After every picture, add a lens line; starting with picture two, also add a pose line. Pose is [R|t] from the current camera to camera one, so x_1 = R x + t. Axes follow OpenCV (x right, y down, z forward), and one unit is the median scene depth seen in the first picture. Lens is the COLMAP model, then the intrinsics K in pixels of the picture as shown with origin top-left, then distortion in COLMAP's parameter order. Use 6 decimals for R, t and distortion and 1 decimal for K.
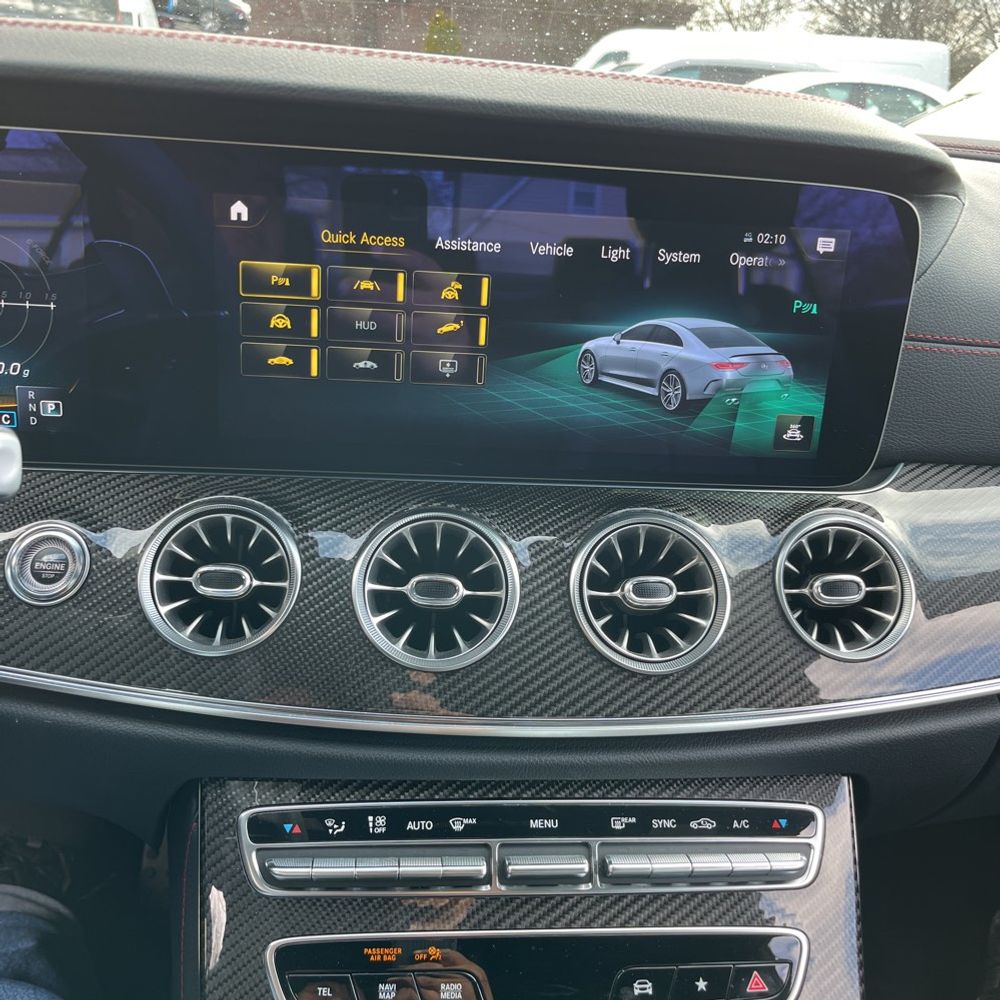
lens RADIAL K [[1014.2, 0, 491.3], [0, 1014.2, 496.9], [0, 0, 1]] dist [0.022216, 0.000000]
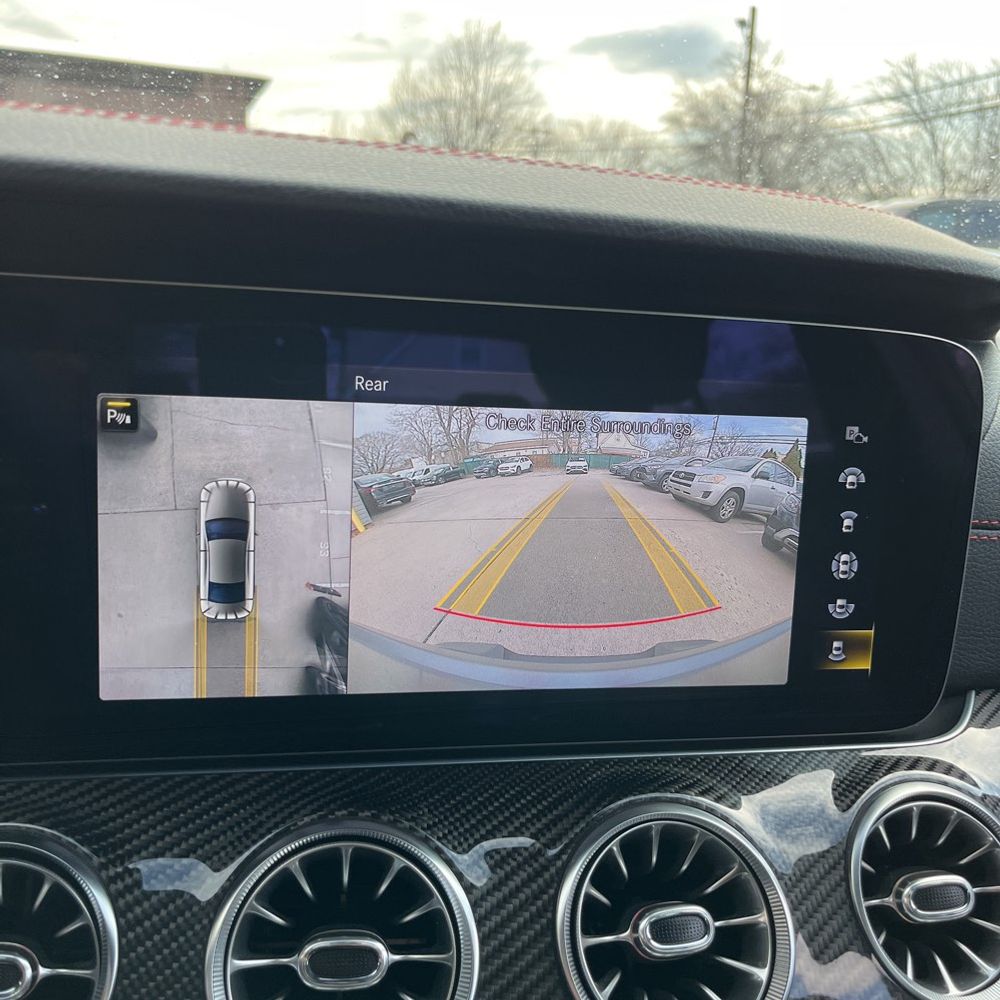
lens RADIAL K [[1014.2, 0, 500.1], [0, 1014.2, 506.4], [0, 0, 1]] dist [0.022216, 0.000000]
pose [[0.992453, -0.031367, 0.118544, -0.024728], [0.047367, 0.989758, -0.134670, -0.093102], [-0.113106, 0.139269, 0.983774, 0.327079]]
